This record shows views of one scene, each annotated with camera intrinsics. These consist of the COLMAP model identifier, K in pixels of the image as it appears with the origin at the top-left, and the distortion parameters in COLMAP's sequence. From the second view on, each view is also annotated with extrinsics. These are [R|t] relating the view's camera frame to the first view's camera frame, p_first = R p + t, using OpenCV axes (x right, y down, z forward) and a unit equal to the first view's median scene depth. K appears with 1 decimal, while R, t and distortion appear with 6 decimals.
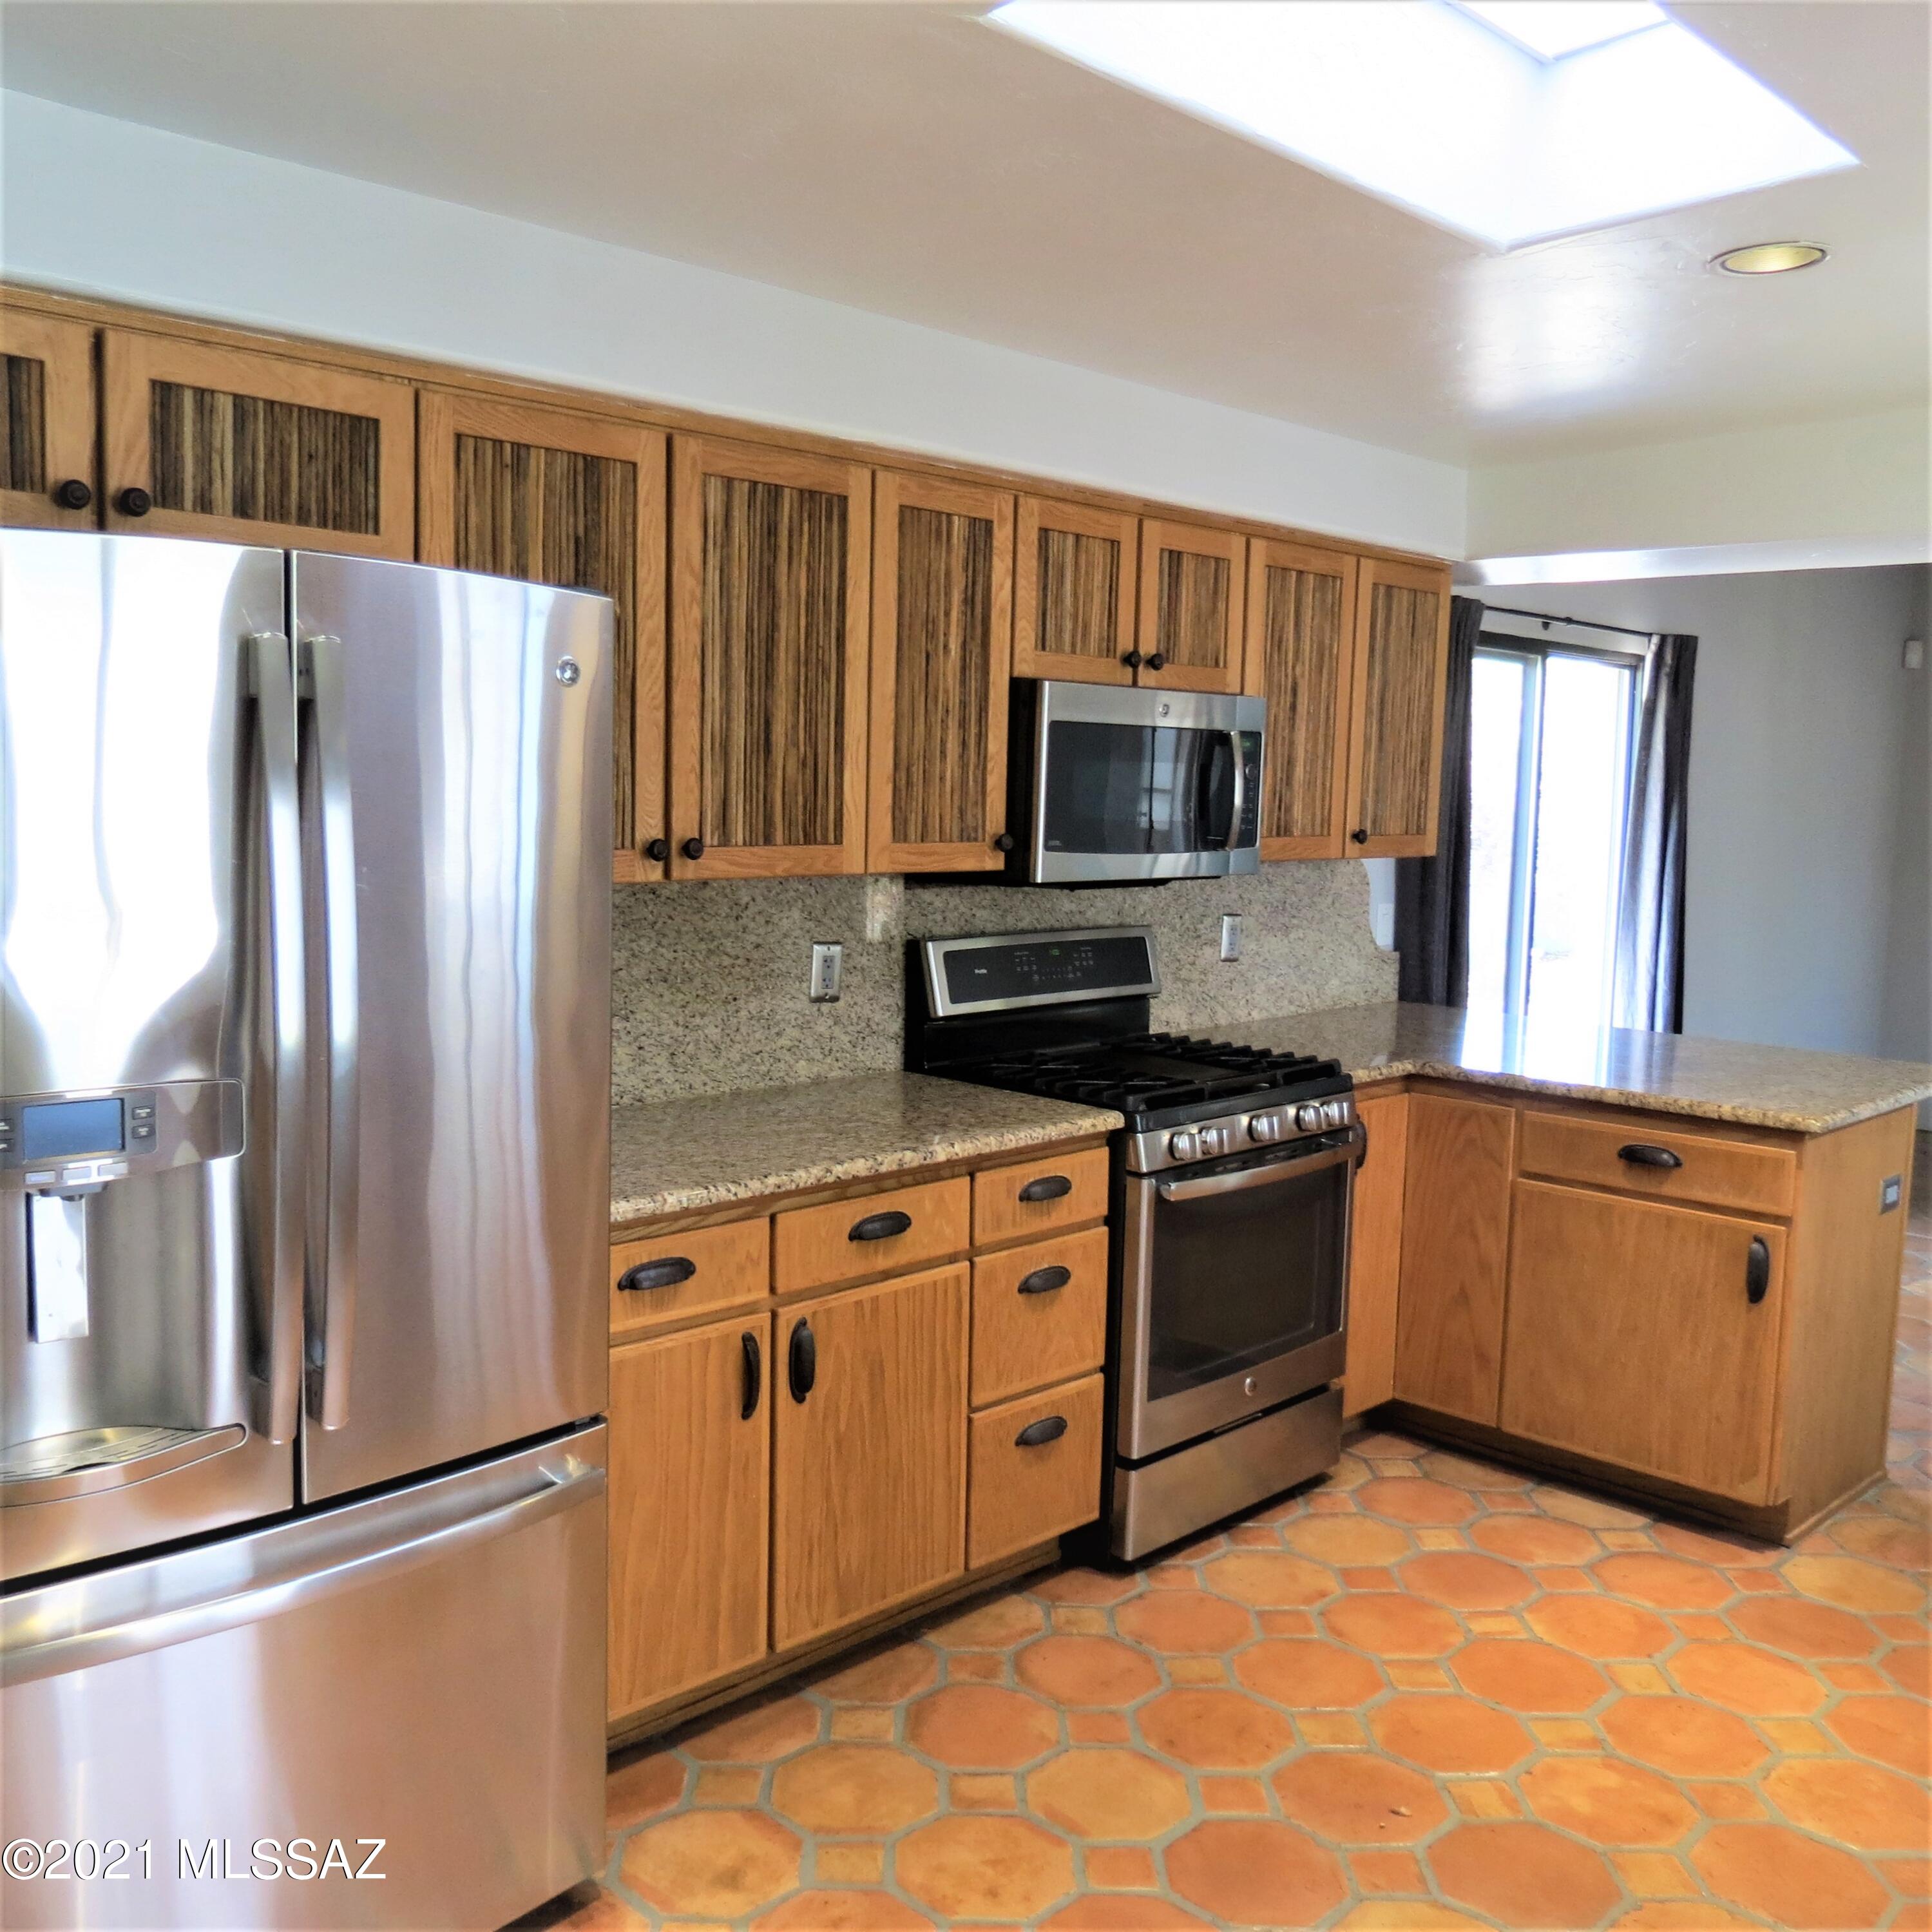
lens RADIAL K [[1842.7, 0, 966.0], [0, 1842.7, 966.0], [0, 0, 1]] dist [-0.030441, 0.006360]
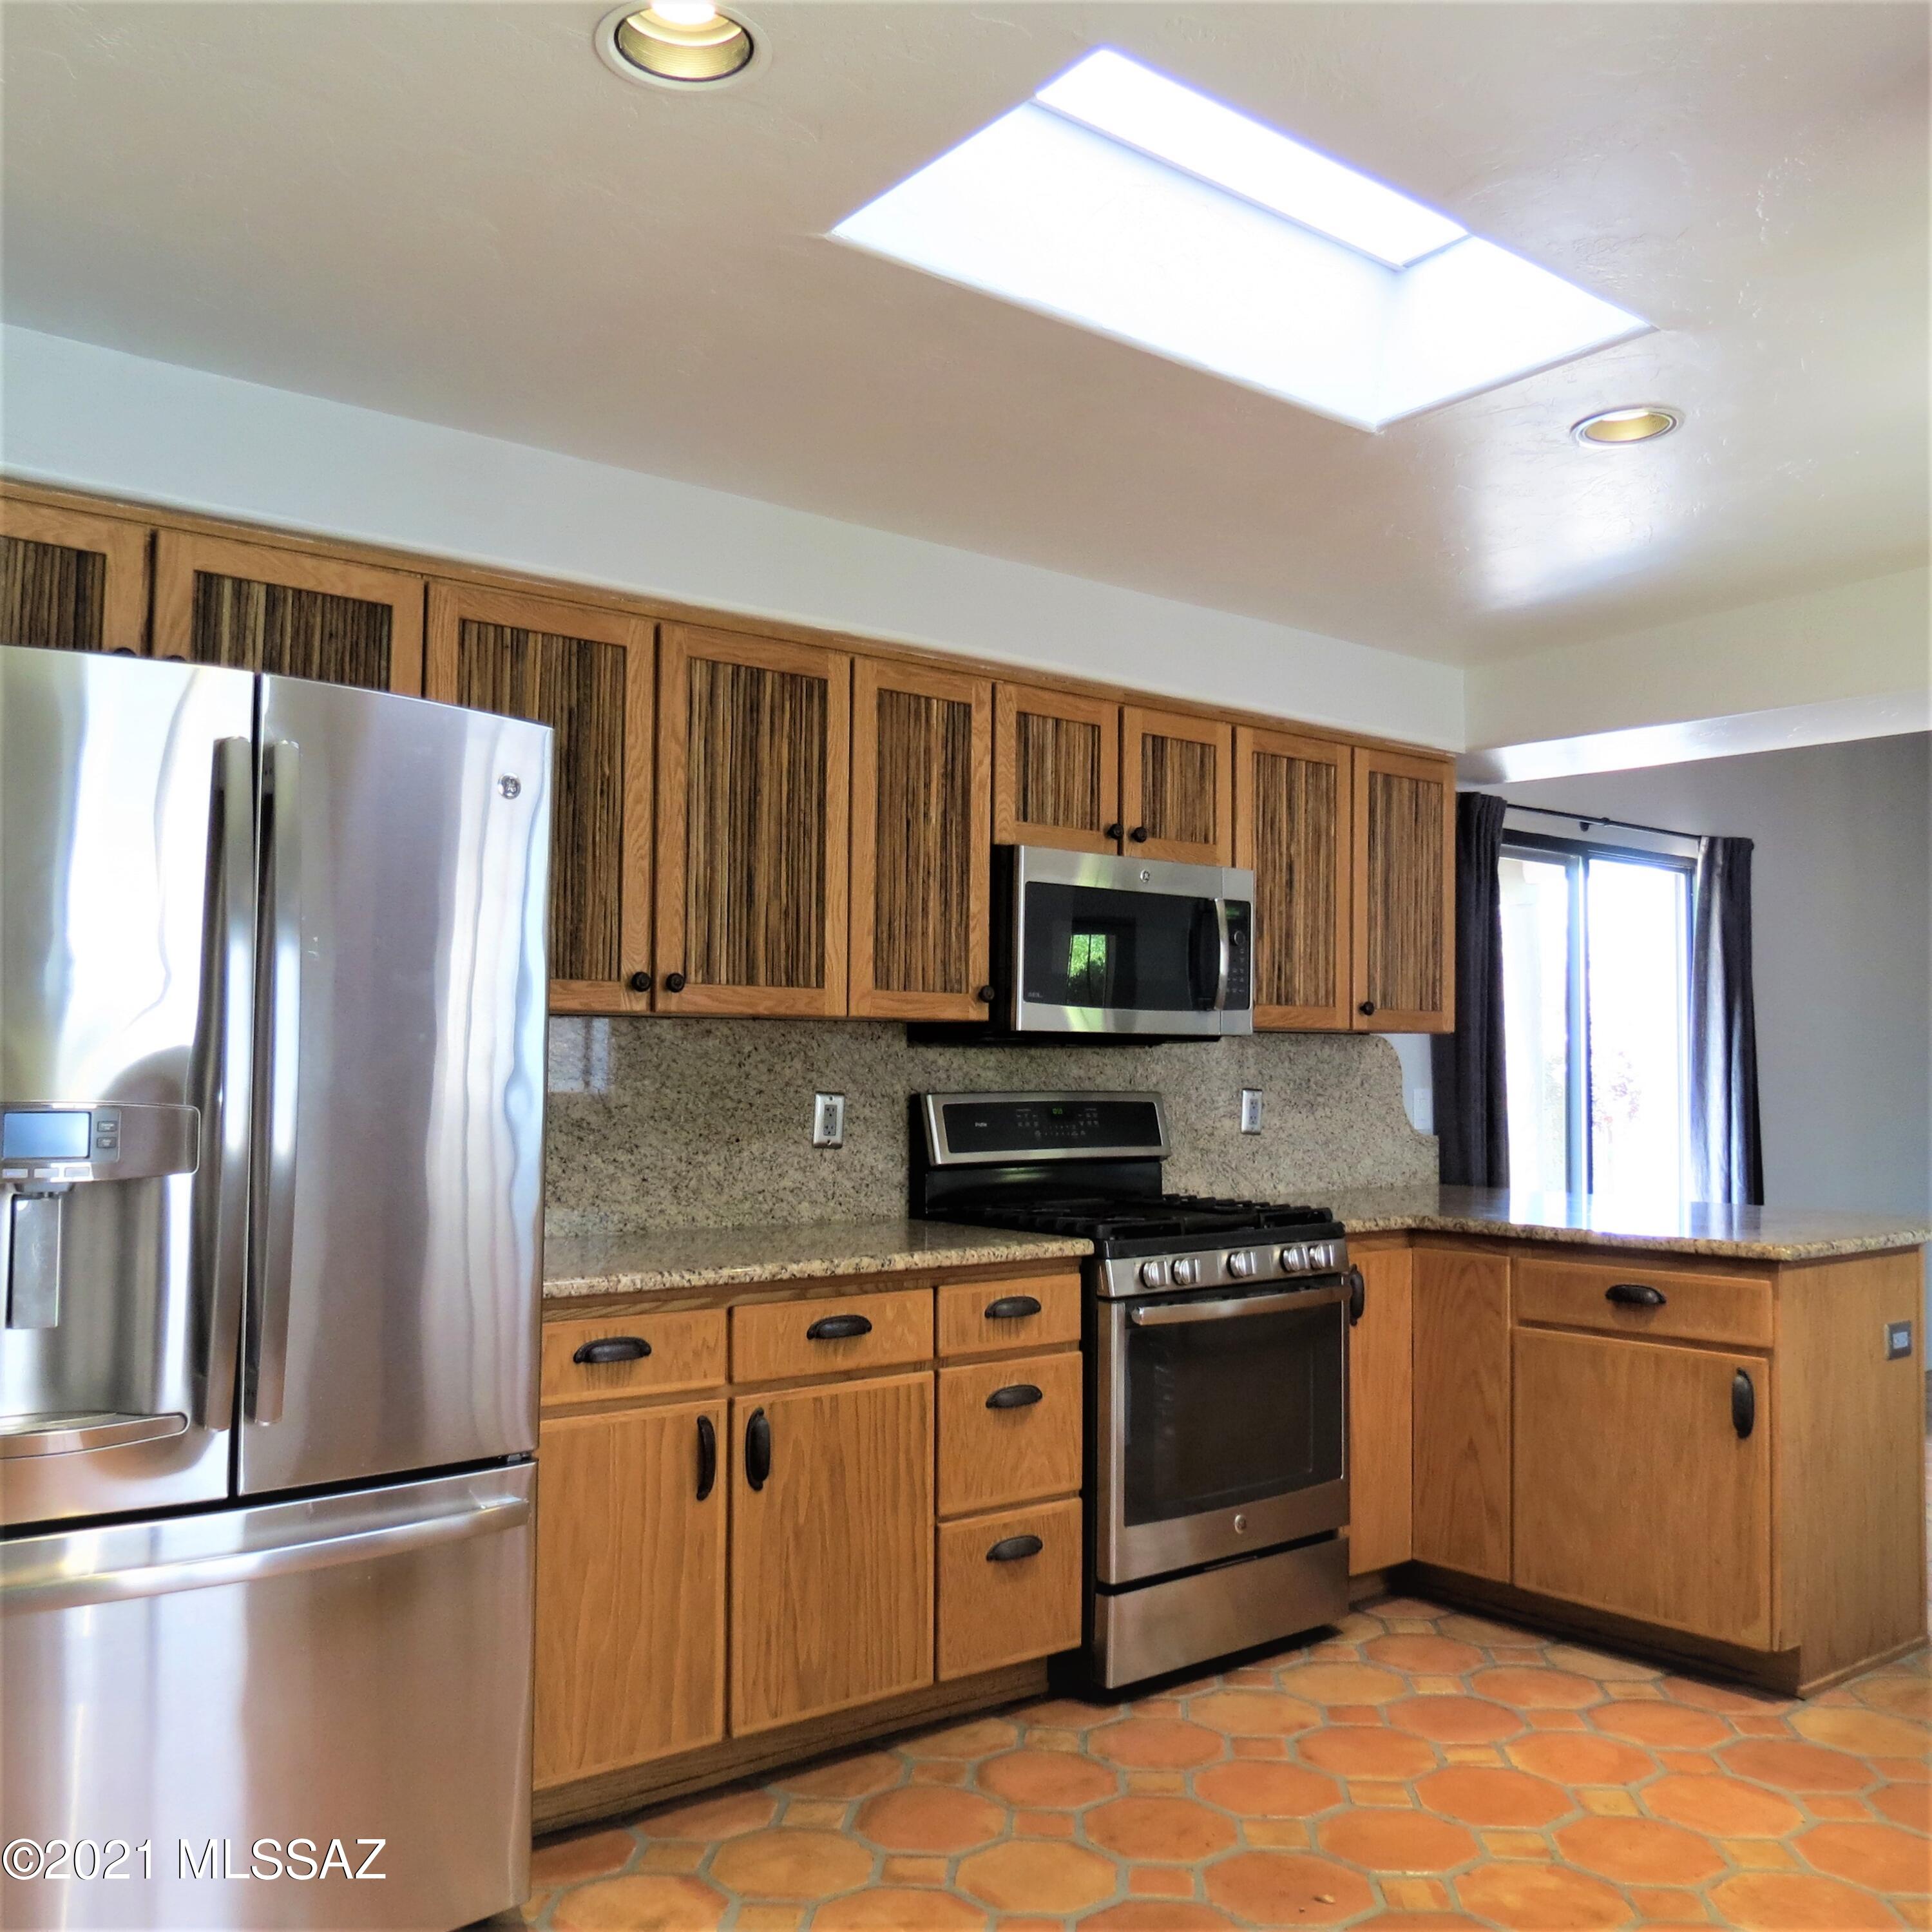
lens RADIAL K [[1842.7, 0, 966.0], [0, 1842.7, 966.0], [0, 0, 1]] dist [-0.030441, 0.006360]
pose [[0.994613, -0.021306, -0.101447, 0.124104], [0.005024, 0.987407, -0.158119, 0.091613], [0.103538, 0.156757, 0.982195, -0.068347]]
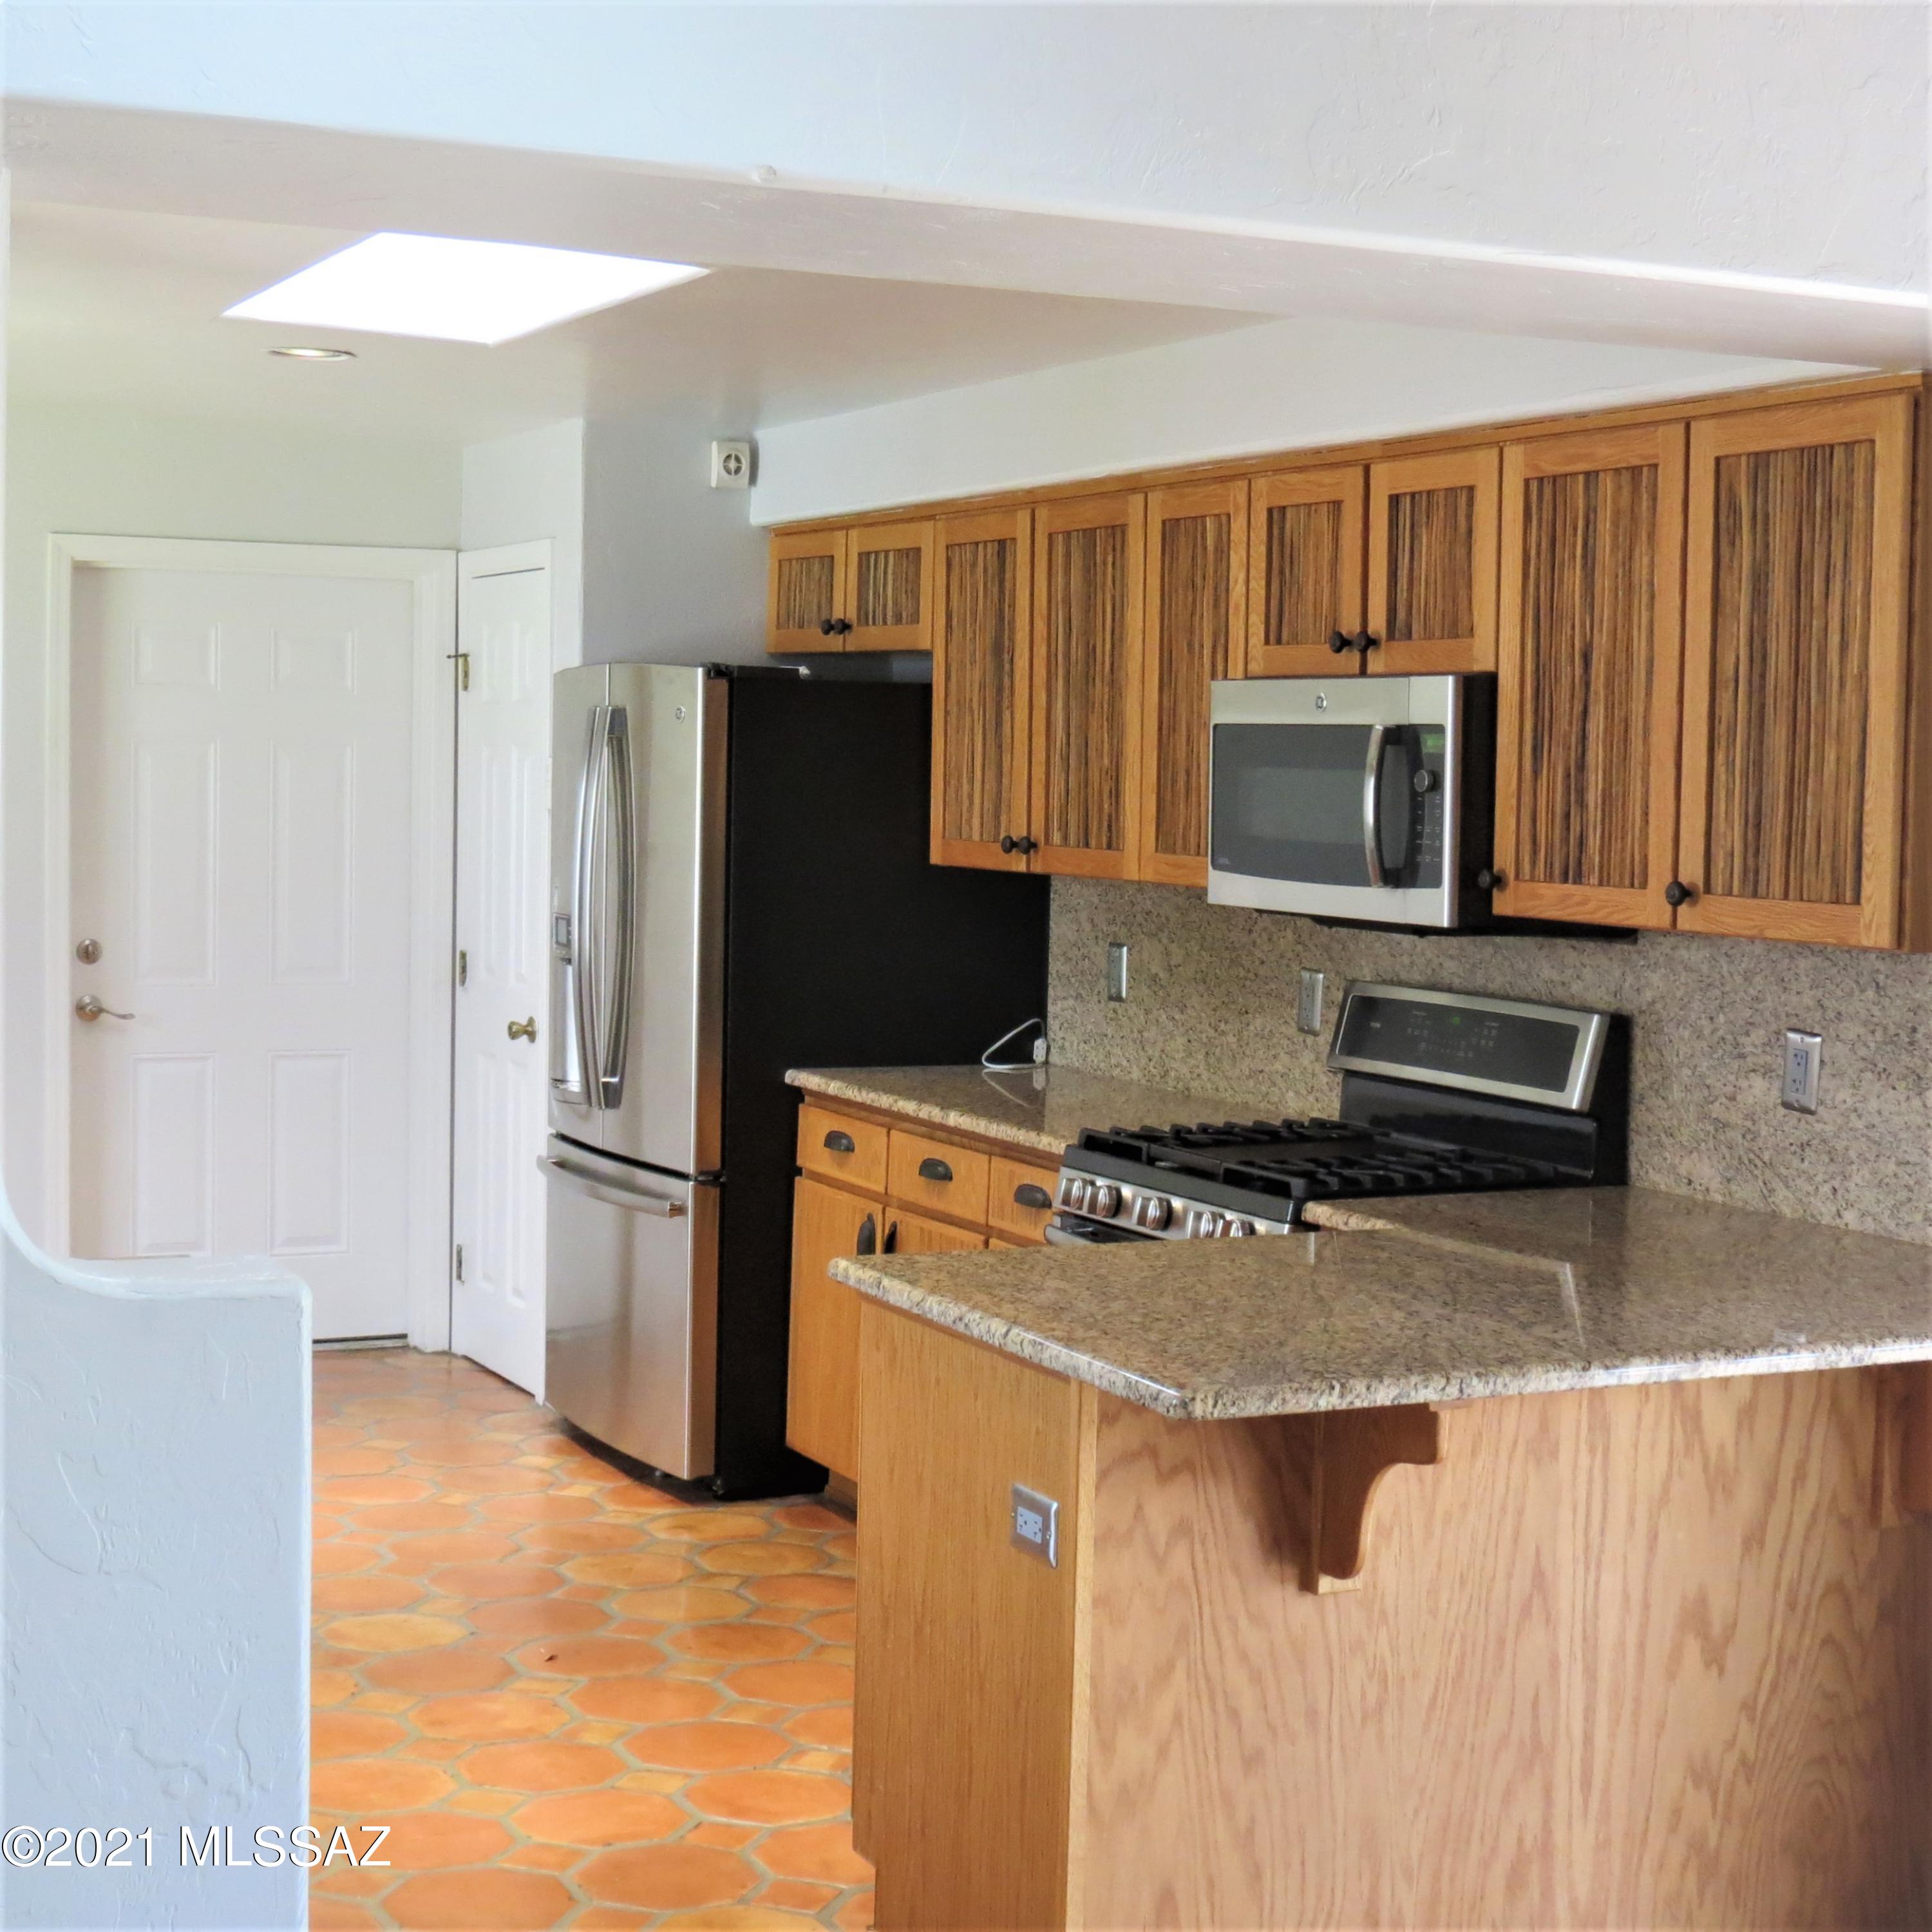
lens RADIAL K [[3267.8, 0, 966.0], [0, 3267.8, 966.0], [0, 0, 1]] dist [-0.055621, -0.088407]
pose [[-0.340895, 0.028122, -0.939681, 1.655658], [-0.129782, 0.988574, 0.076667, -0.127914], [0.931100, 0.148089, -0.333350, 1.494422]]
